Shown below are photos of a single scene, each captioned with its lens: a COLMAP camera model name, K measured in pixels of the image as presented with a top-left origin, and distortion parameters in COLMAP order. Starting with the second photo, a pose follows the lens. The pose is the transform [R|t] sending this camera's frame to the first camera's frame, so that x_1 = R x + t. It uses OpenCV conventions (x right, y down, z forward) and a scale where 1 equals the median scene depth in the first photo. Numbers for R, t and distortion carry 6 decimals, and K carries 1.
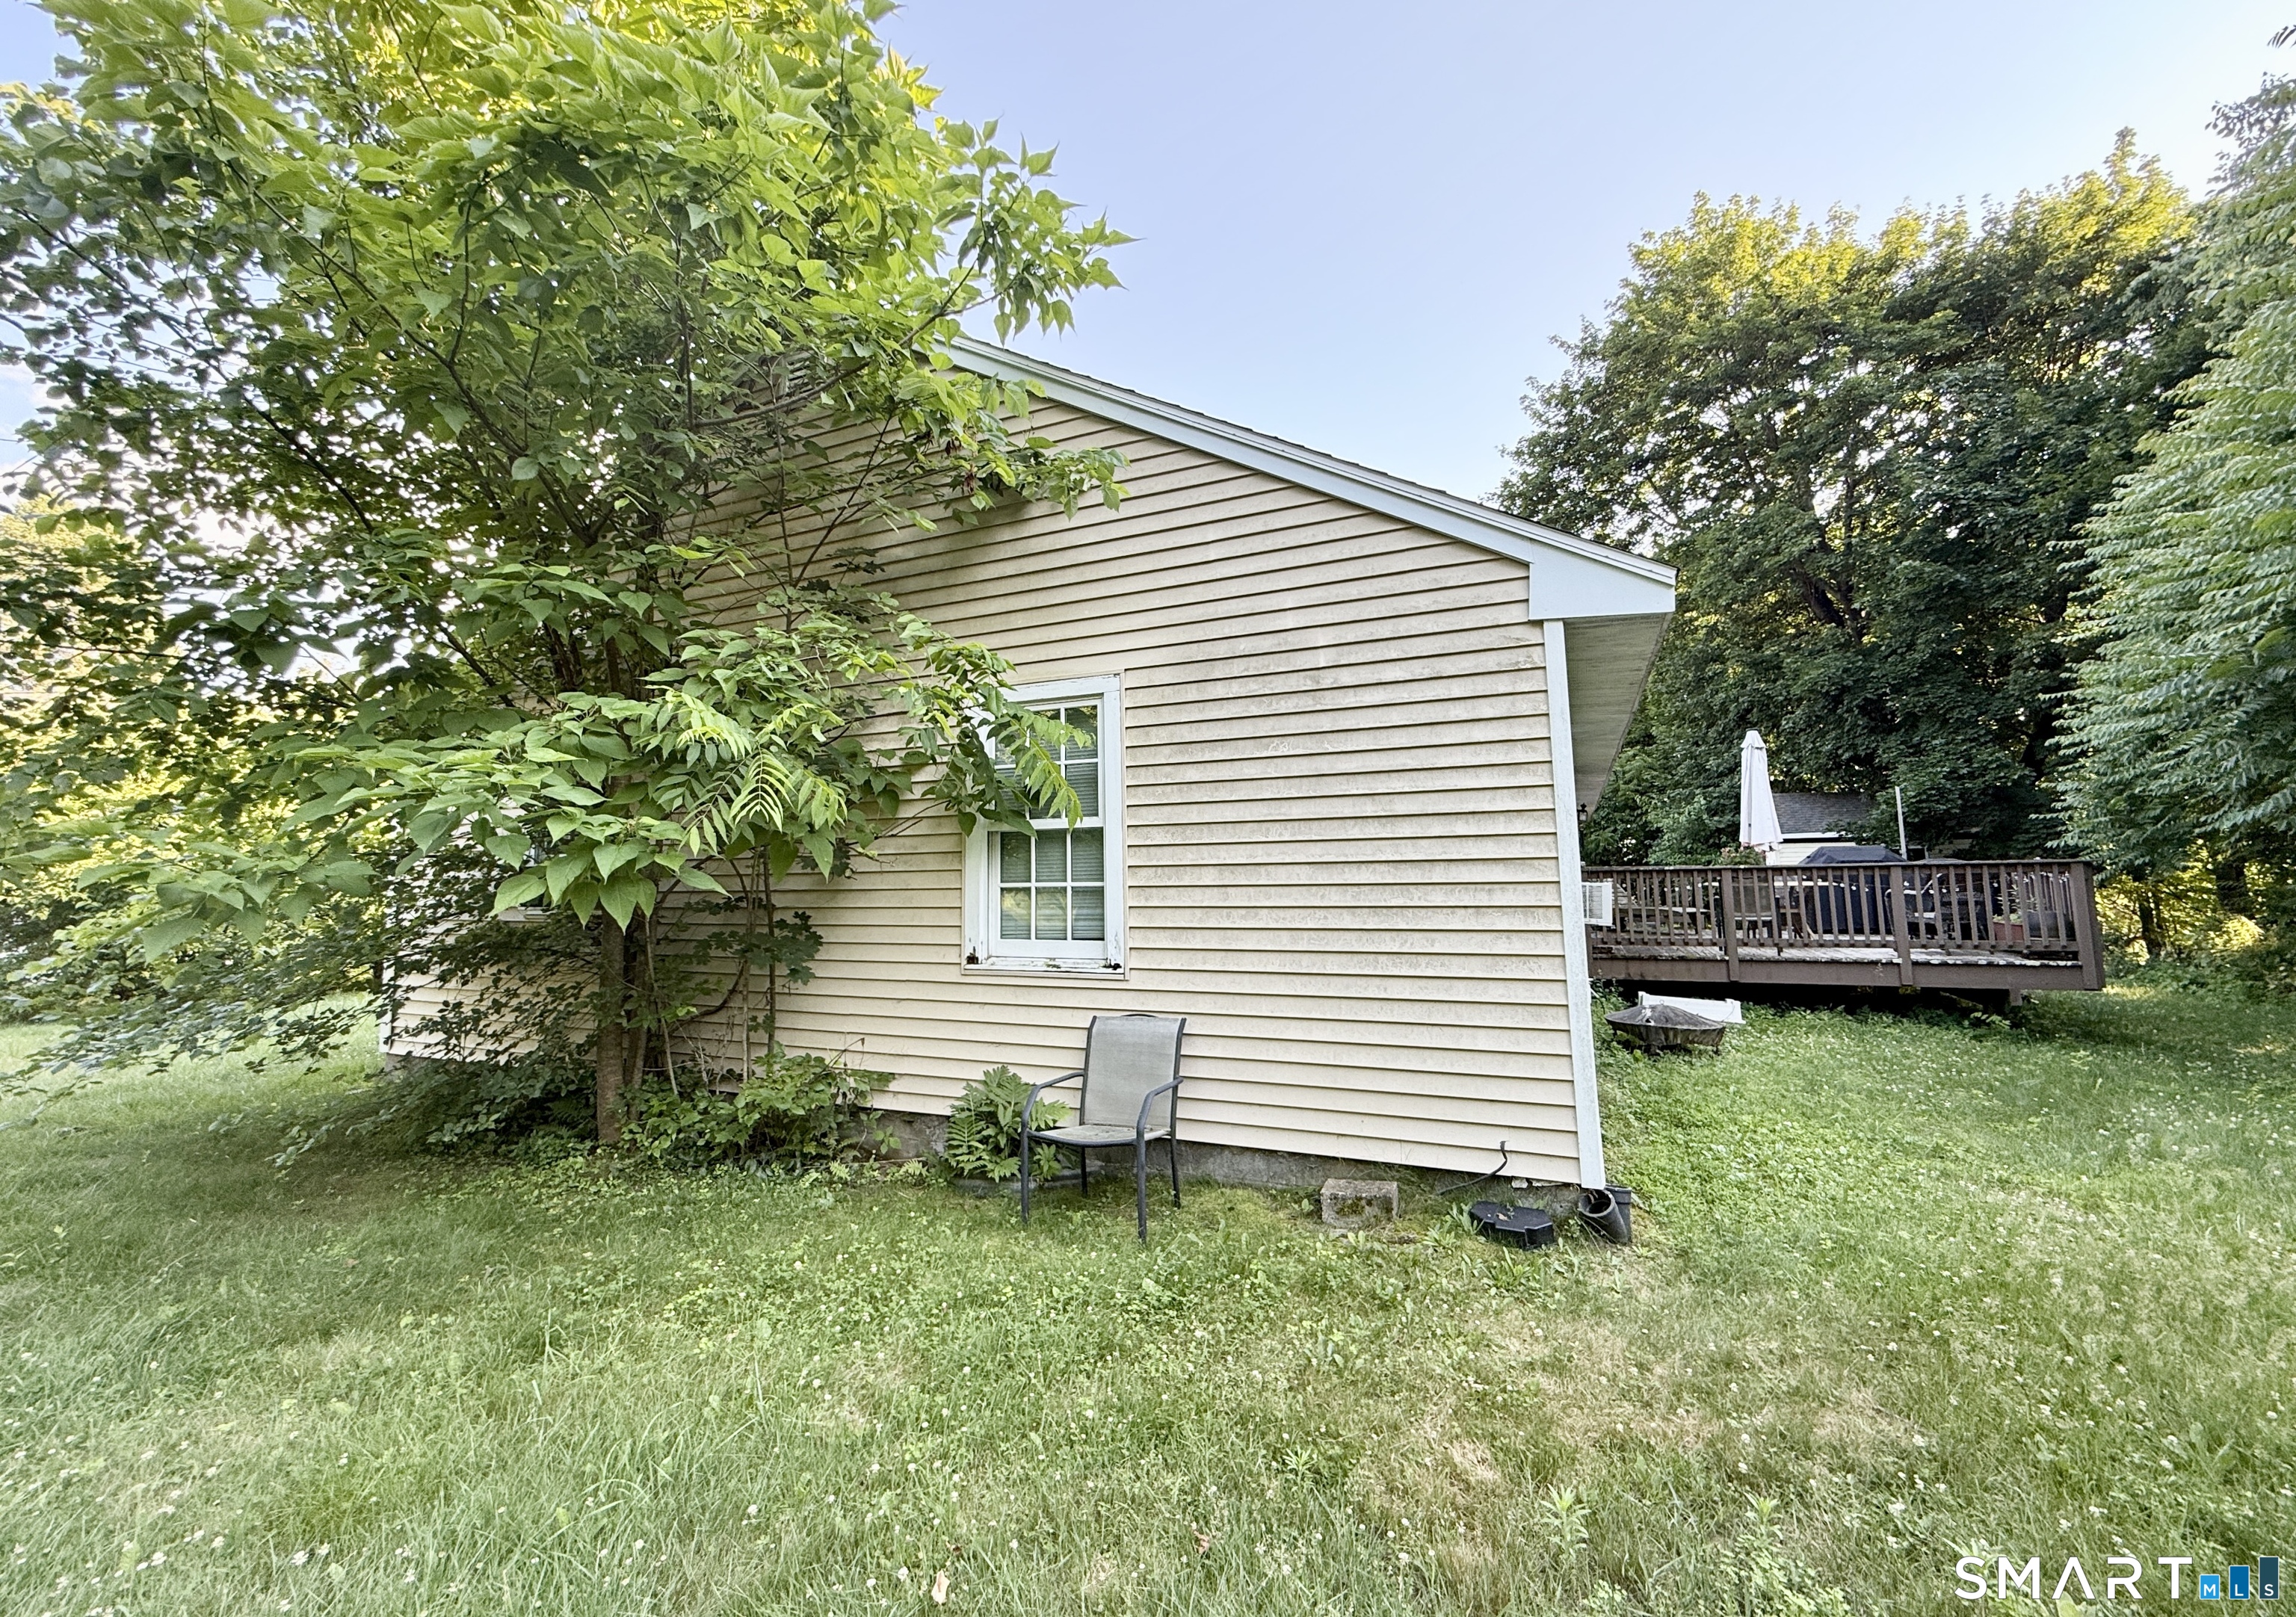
lens RADIAL K [[971.4, 0, 1148.2], [0, 971.4, 730.6], [0, 0, 1]] dist [-0.000341, -0.000065]
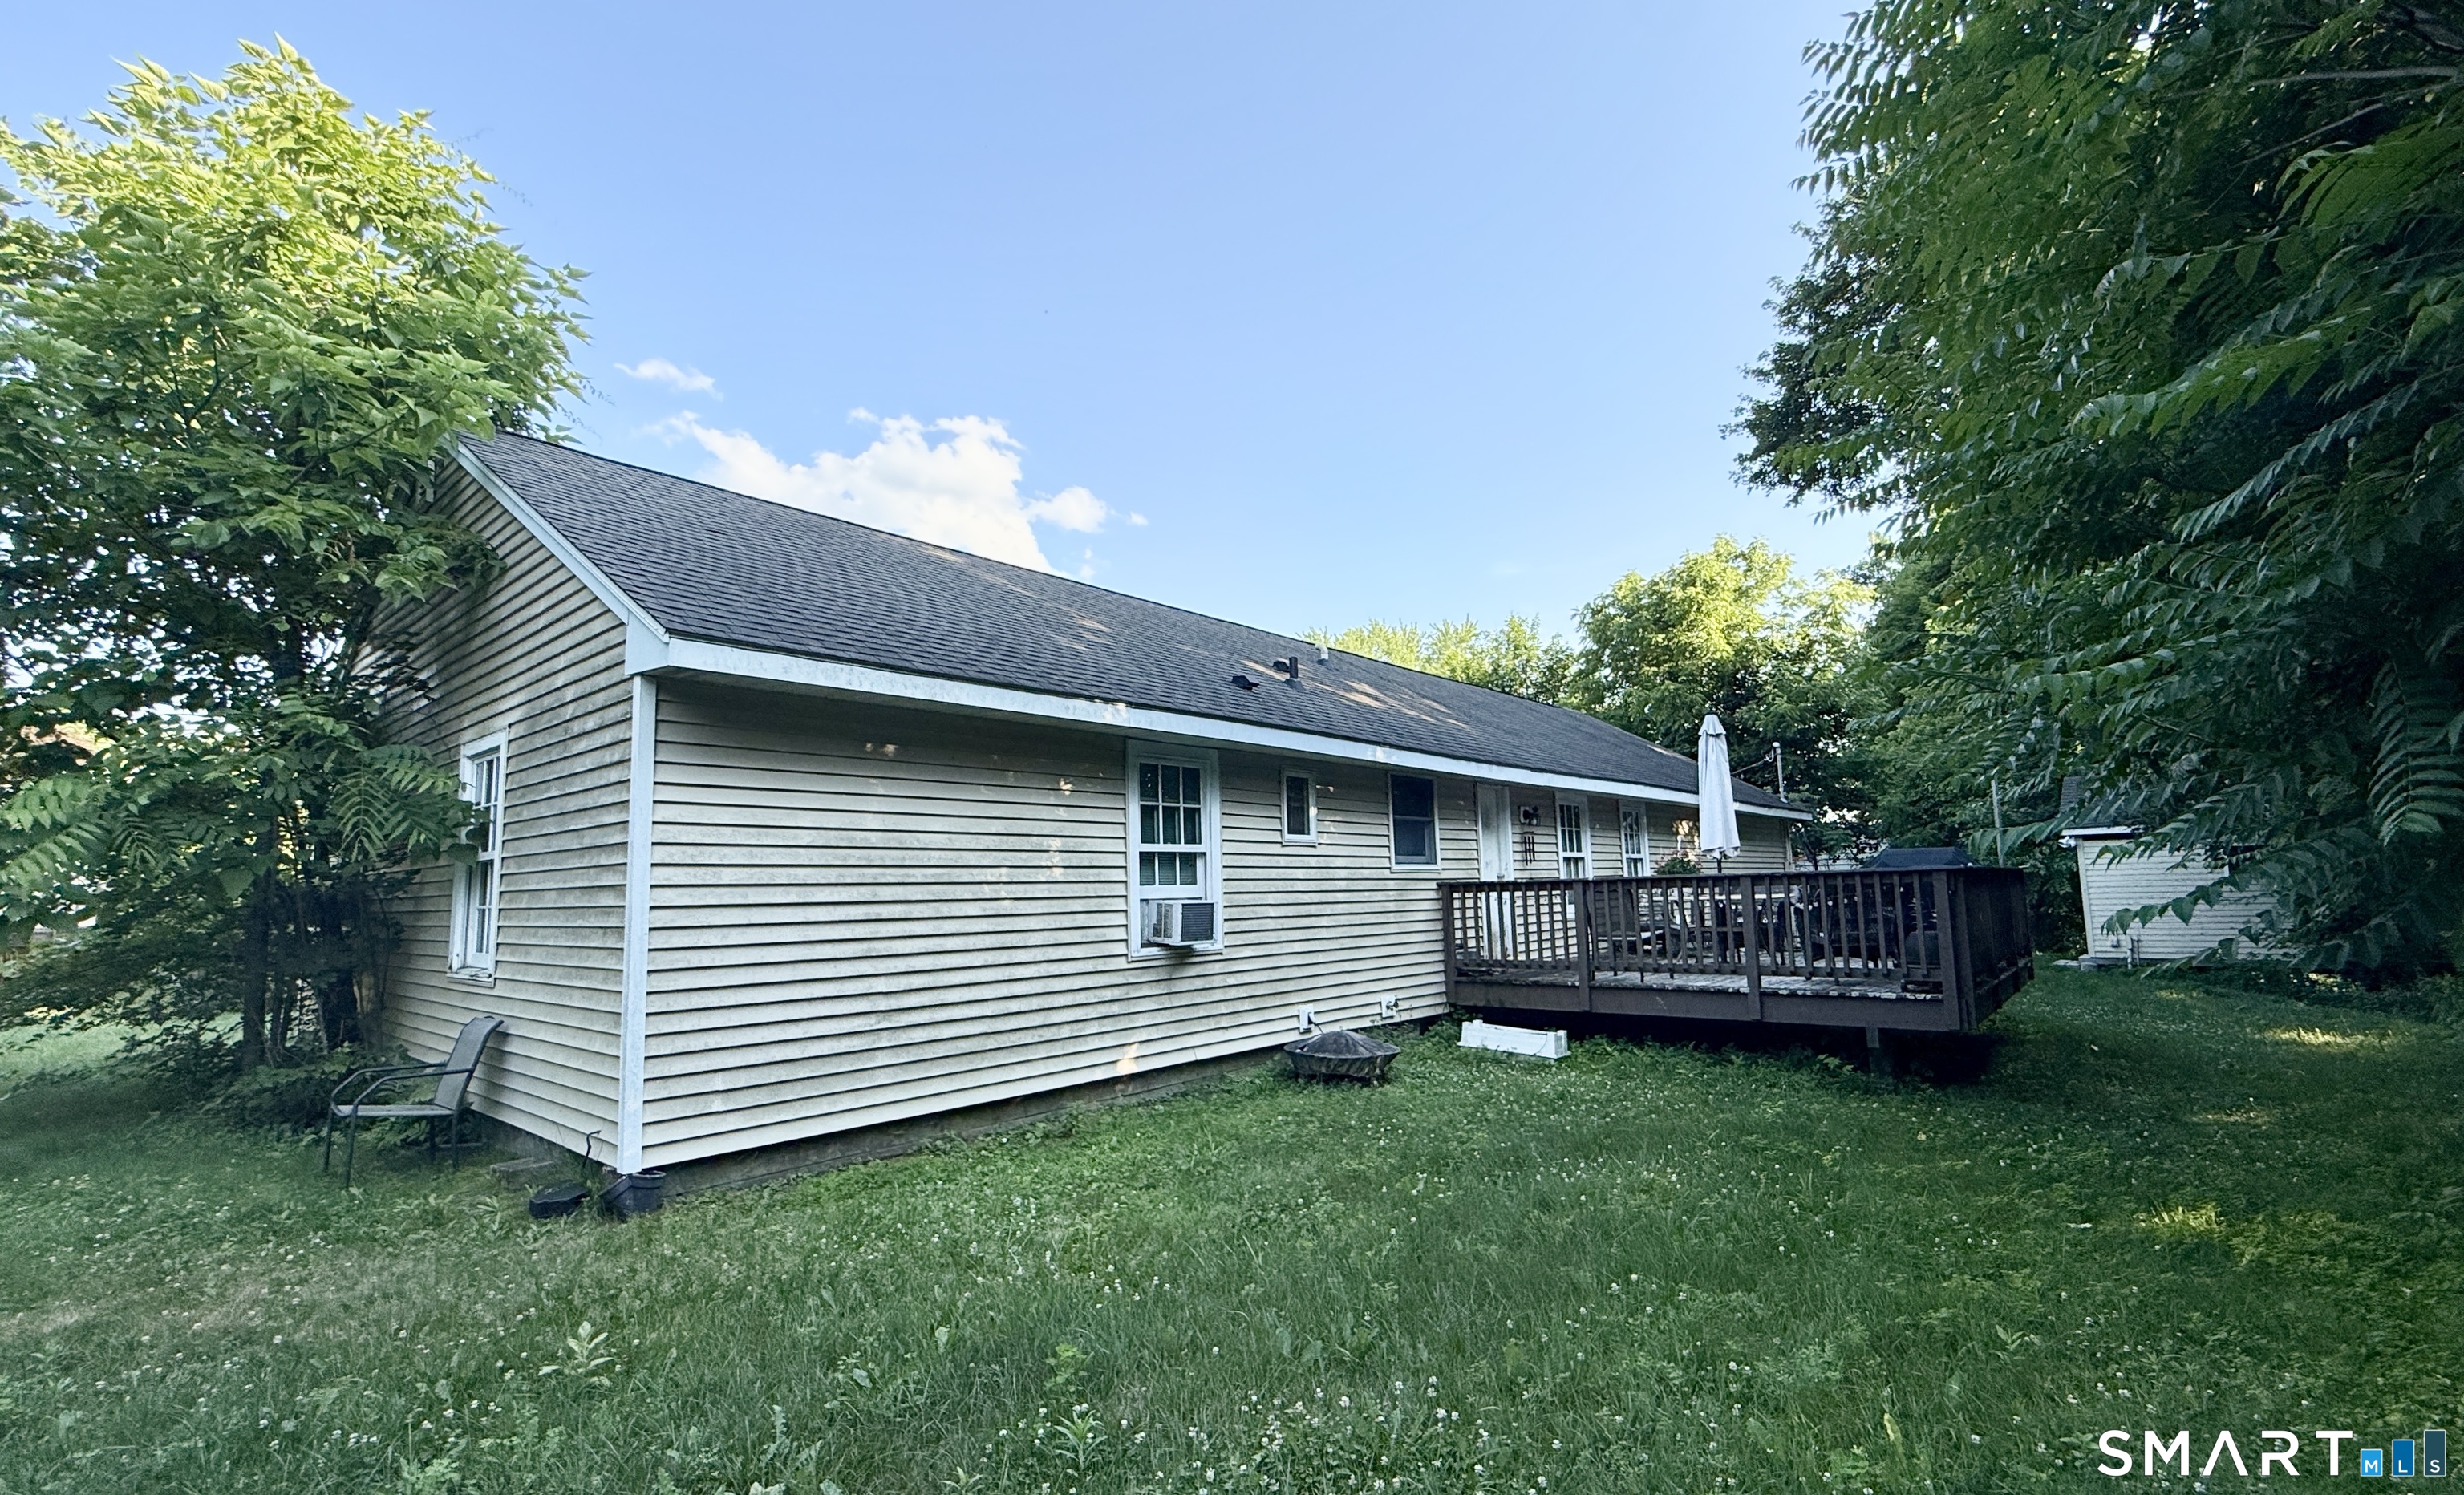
lens RADIAL K [[1063.6, 0, 1232.0], [0, 1063.6, 747.5], [0, 0, 1]] dist [0.000487, 0.000065]
pose [[0.960957, -0.042456, -0.273420, 0.590662], [0.048031, 0.998752, 0.013725, -0.005950], [0.272496, -0.026322, 0.961797, 0.001430]]
